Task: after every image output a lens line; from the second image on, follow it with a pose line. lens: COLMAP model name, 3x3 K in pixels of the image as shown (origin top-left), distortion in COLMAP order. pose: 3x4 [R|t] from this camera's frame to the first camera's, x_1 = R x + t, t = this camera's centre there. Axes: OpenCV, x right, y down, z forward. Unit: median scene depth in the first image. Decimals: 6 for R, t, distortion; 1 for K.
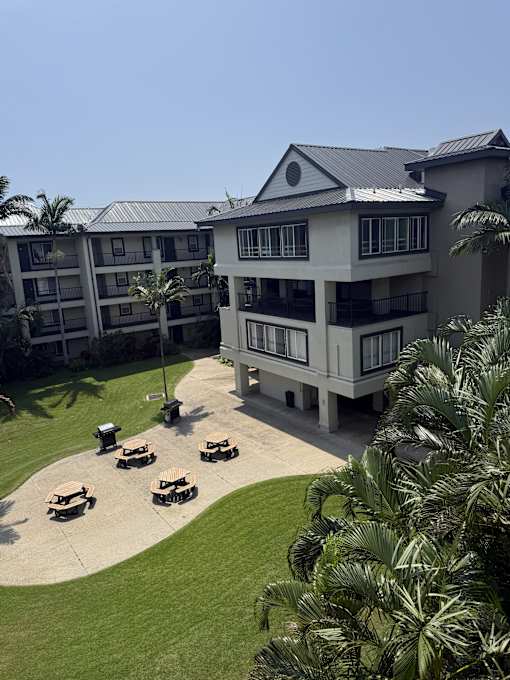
lens RADIAL K [[486.1, 0, 255.0], [0, 486.1, 340.0], [0, 0, 1]] dist [0.083973, -0.002150]
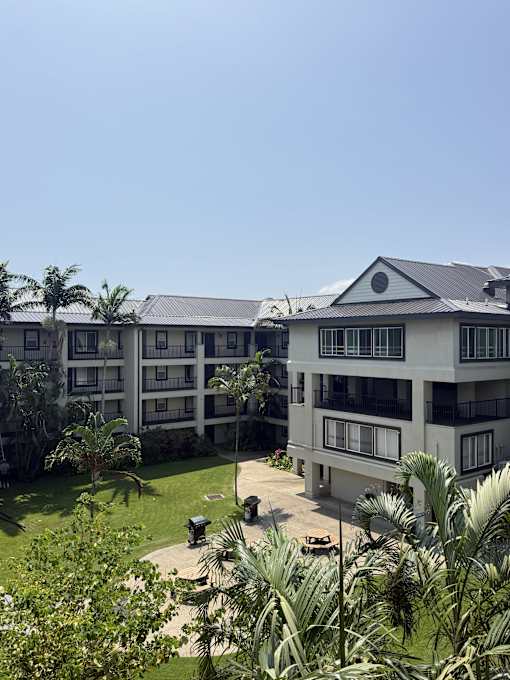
lens RADIAL K [[574.6, 0, 255.0], [0, 574.6, 340.0], [0, 0, 1]] dist [0.105235, -0.004048]
pose [[0.996458, 0.057397, 0.061456, -0.256482], [-0.043550, 0.977426, -0.206741, 0.057714], [-0.071935, 0.203332, 0.976464, -0.186622]]
